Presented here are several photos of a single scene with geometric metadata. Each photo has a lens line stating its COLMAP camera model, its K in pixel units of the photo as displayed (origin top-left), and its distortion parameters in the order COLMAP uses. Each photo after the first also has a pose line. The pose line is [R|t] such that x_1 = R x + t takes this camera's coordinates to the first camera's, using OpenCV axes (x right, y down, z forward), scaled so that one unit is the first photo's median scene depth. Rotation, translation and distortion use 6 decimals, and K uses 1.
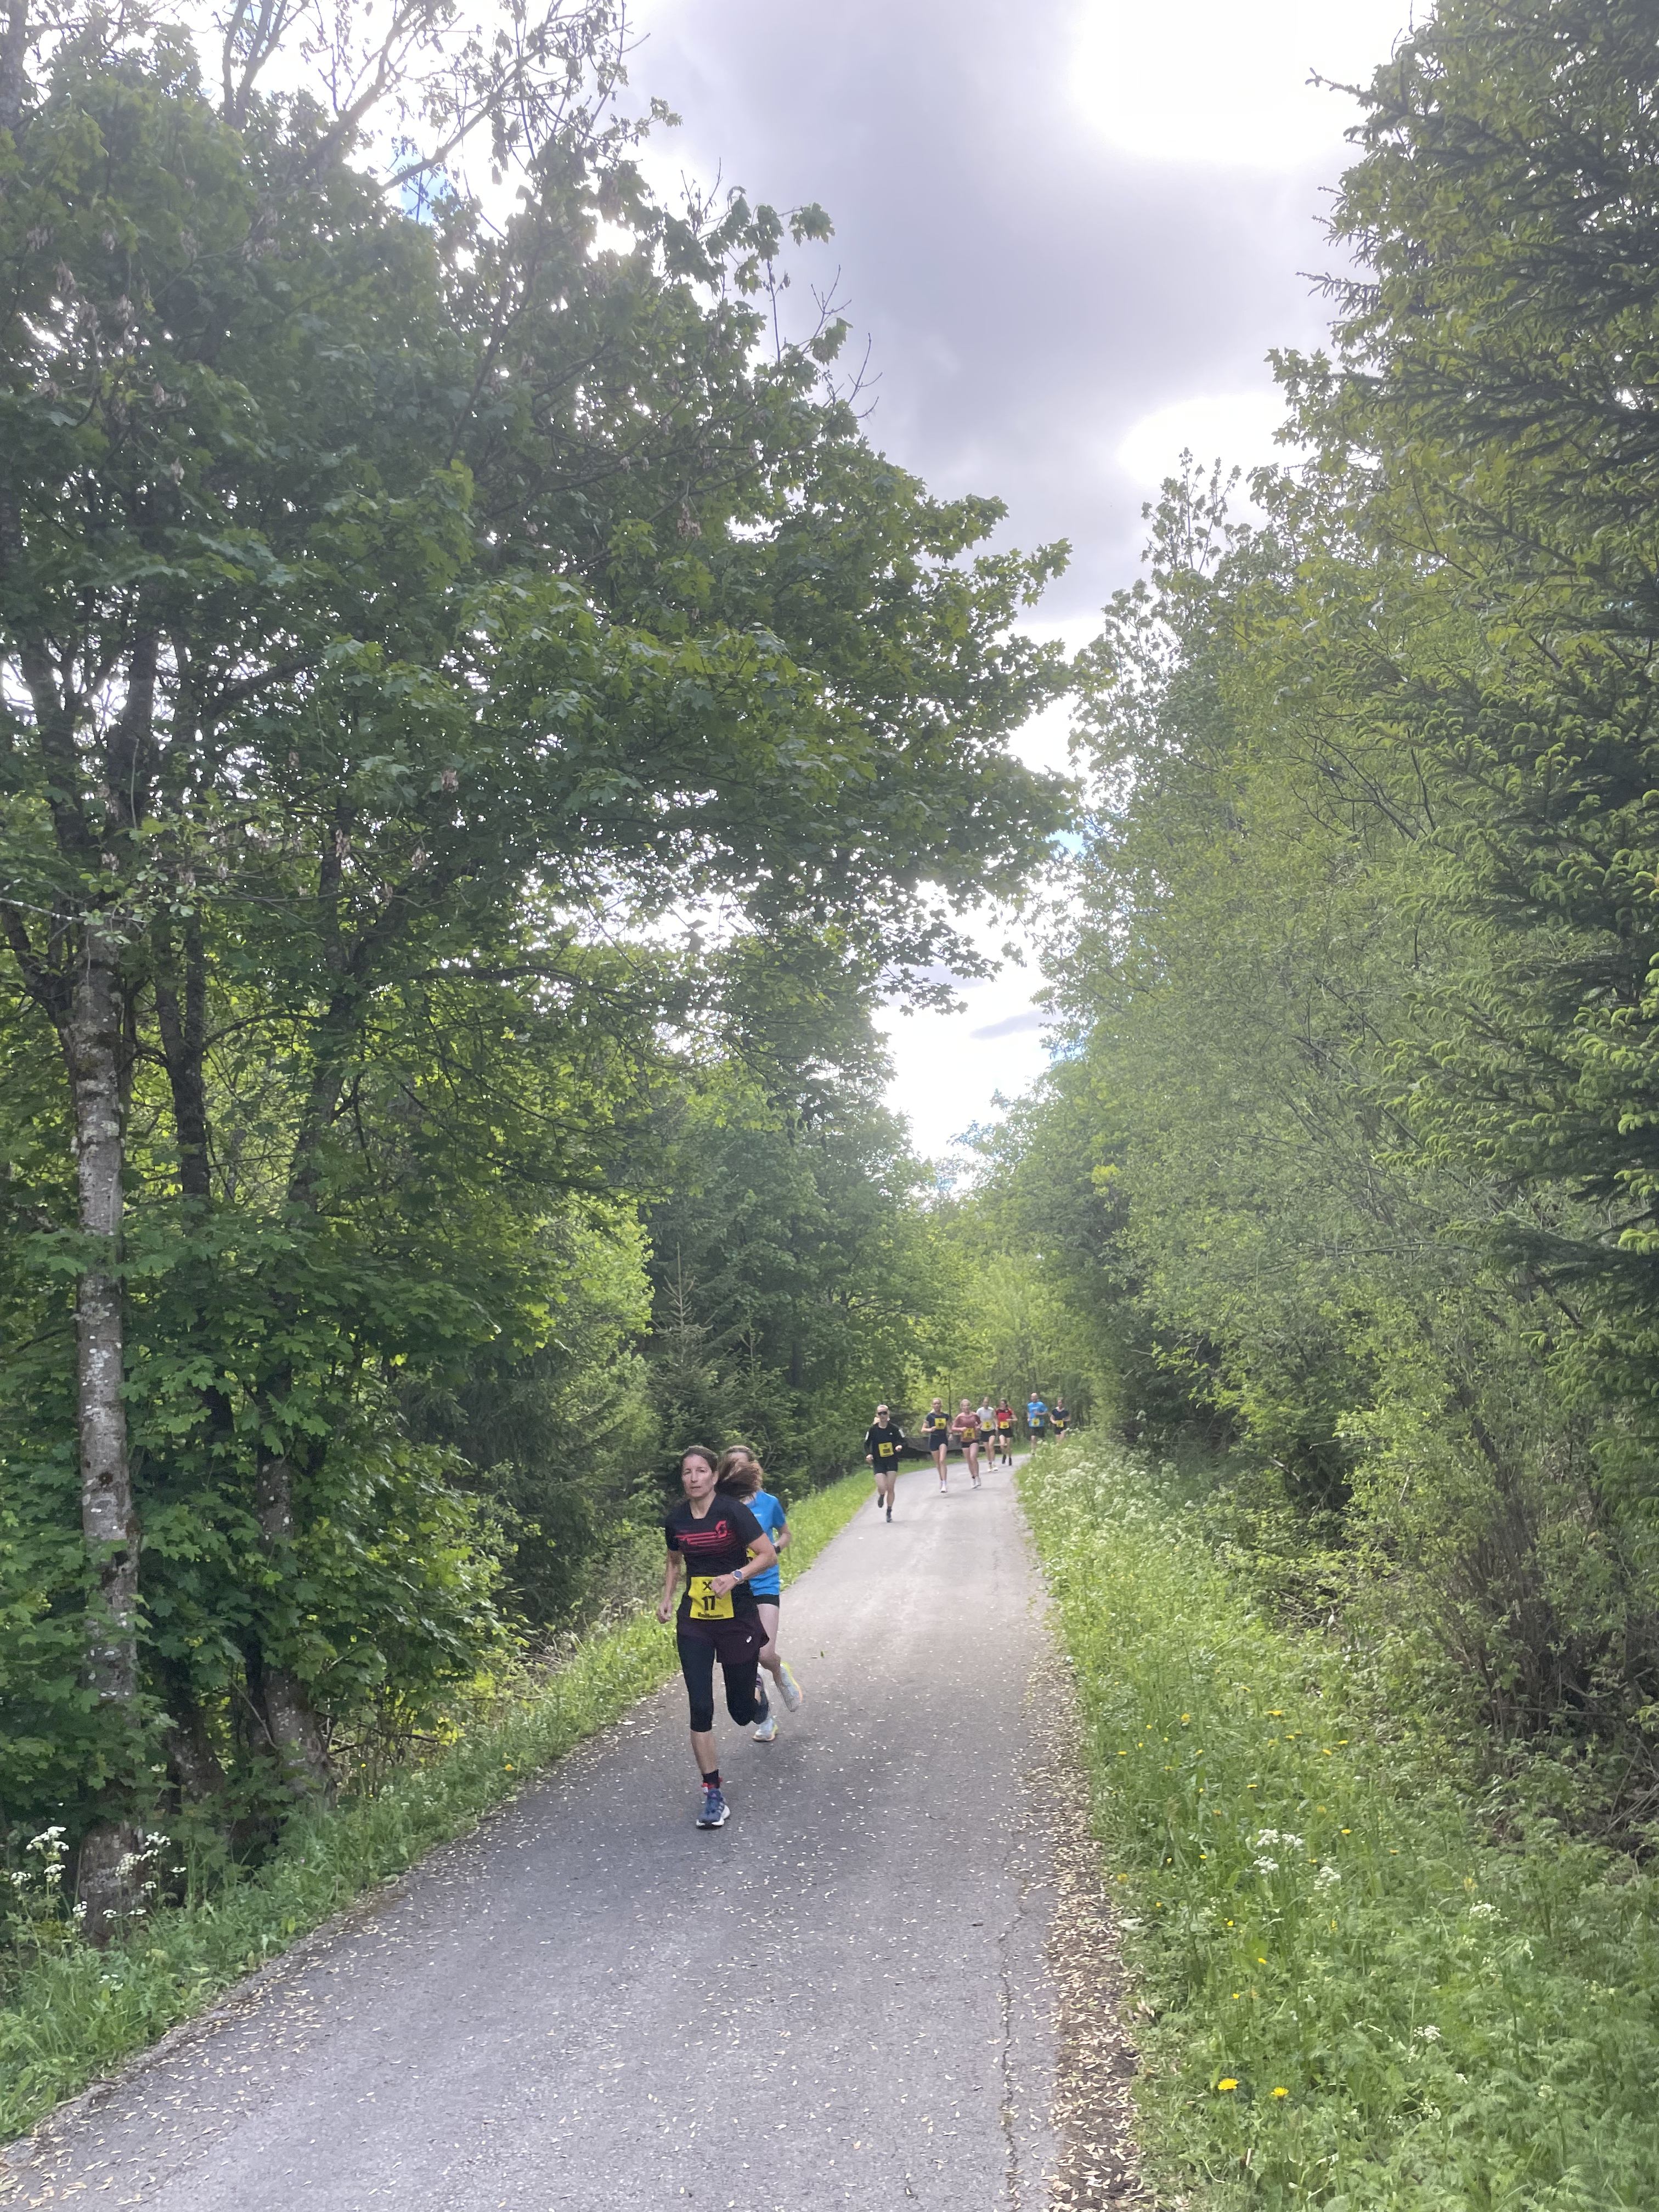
lens RADIAL K [[1664.7, 0, 831.2], [0, 1664.7, 1102.0], [0, 0, 1]] dist [0.089982, -0.116936]
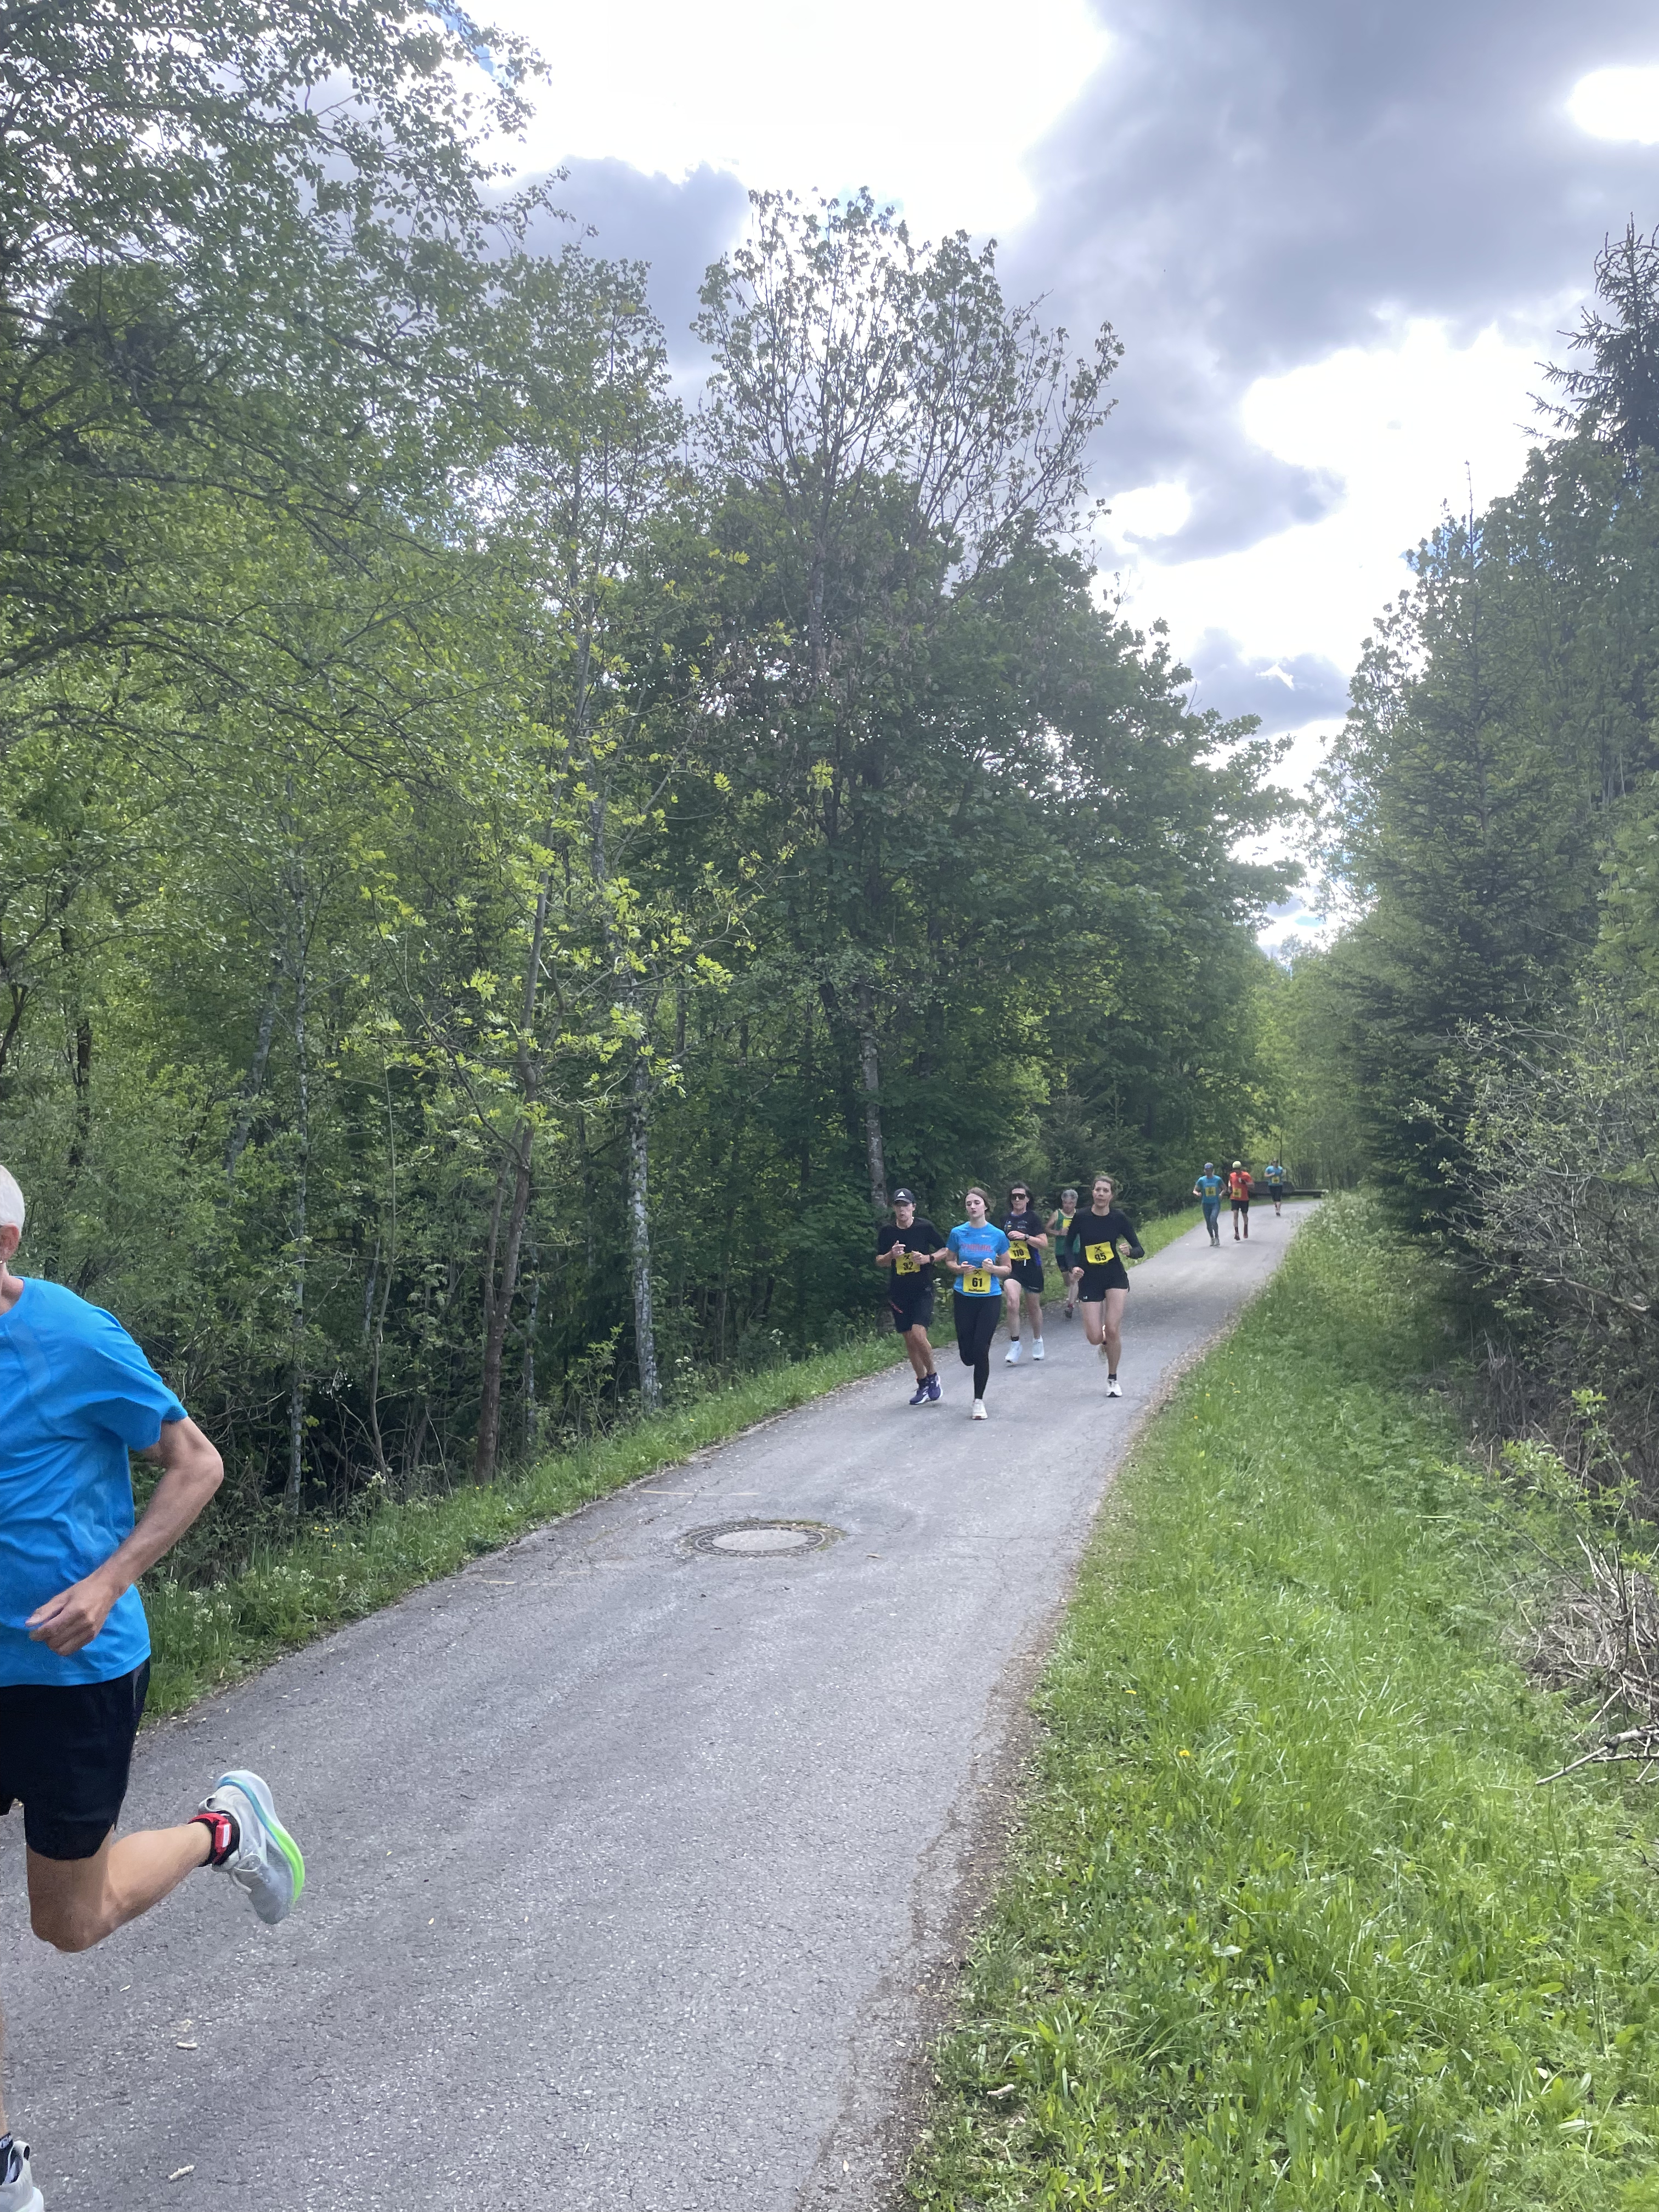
lens RADIAL K [[1664.7, 0, 840.5], [0, 1664.7, 1087.5], [0, 0, 1]] dist [0.089982, -0.116936]
pose [[0.978120, 0.036143, -0.204877, 0.029433], [-0.004927, 0.988542, 0.150867, -0.233585], [0.207982, -0.146557, 0.967091, -1.093806]]
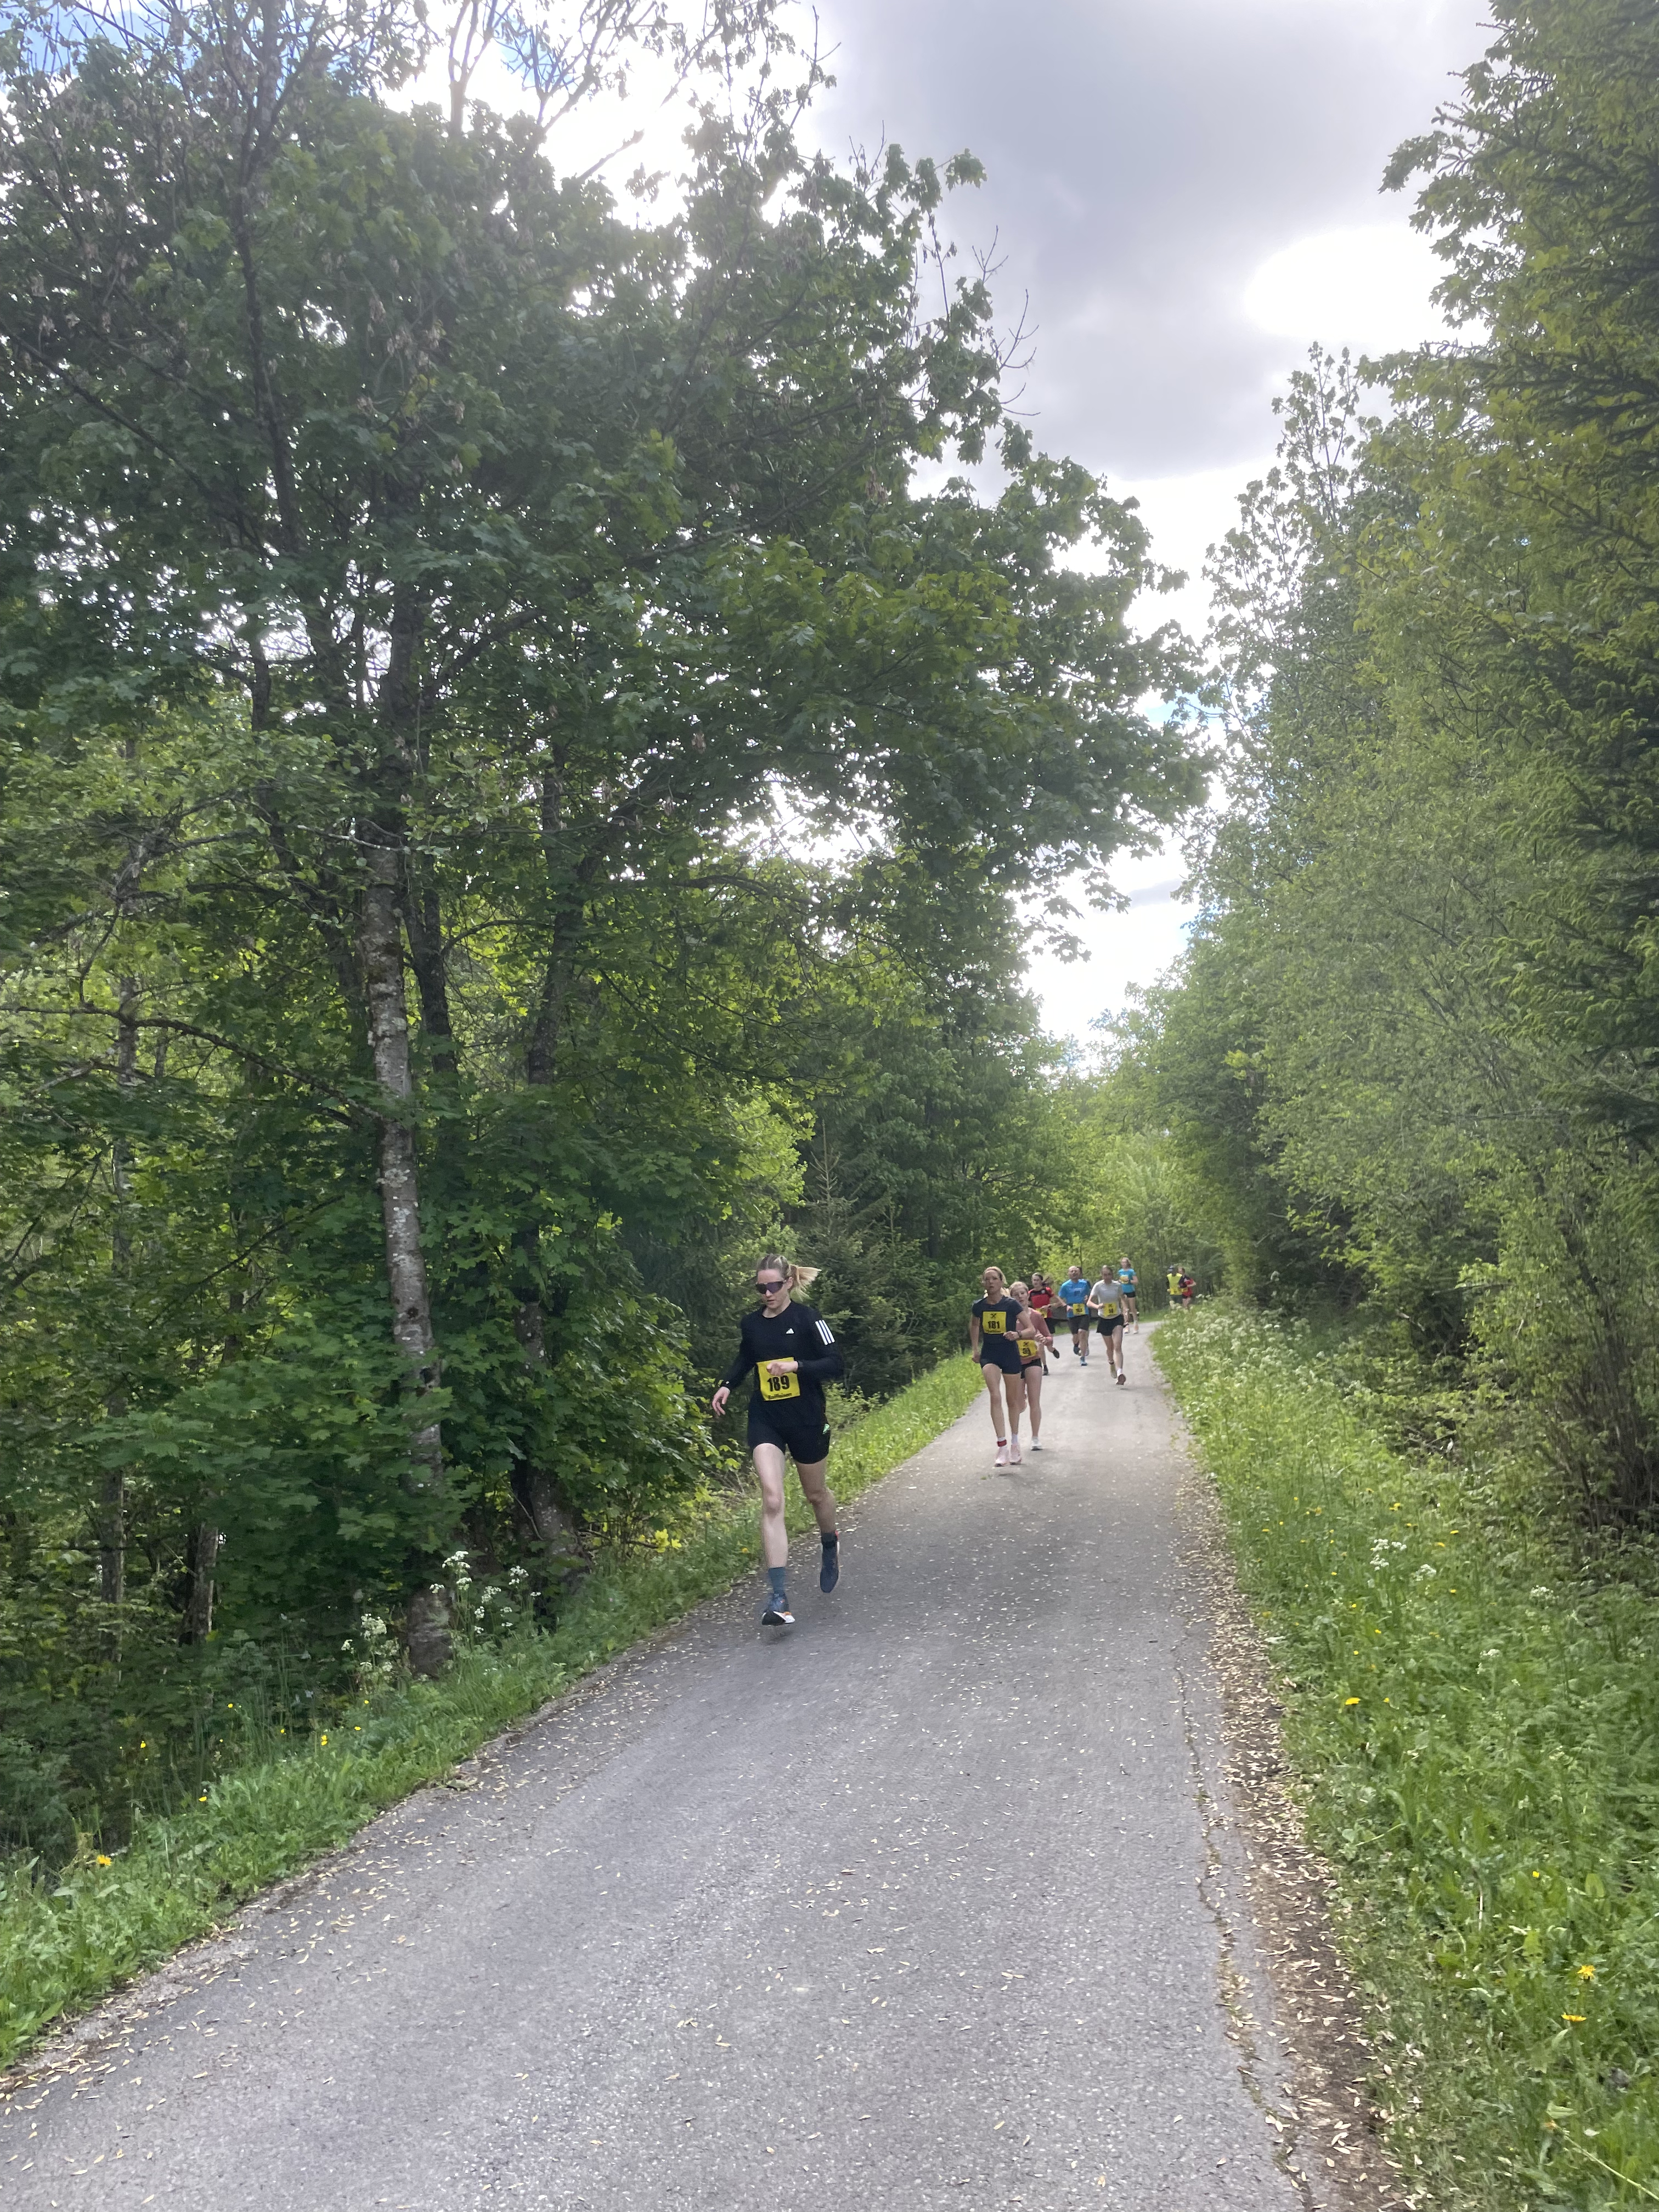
lens RADIAL K [[1664.7, 0, 849.0], [0, 1664.7, 1098.7], [0, 0, 1]] dist [0.089982, -0.116936]
pose [[0.997927, -0.011364, -0.063345, -0.027783], [0.015805, 0.997418, 0.070049, -0.007034], [0.062386, -0.070905, 0.995530, -0.120868]]
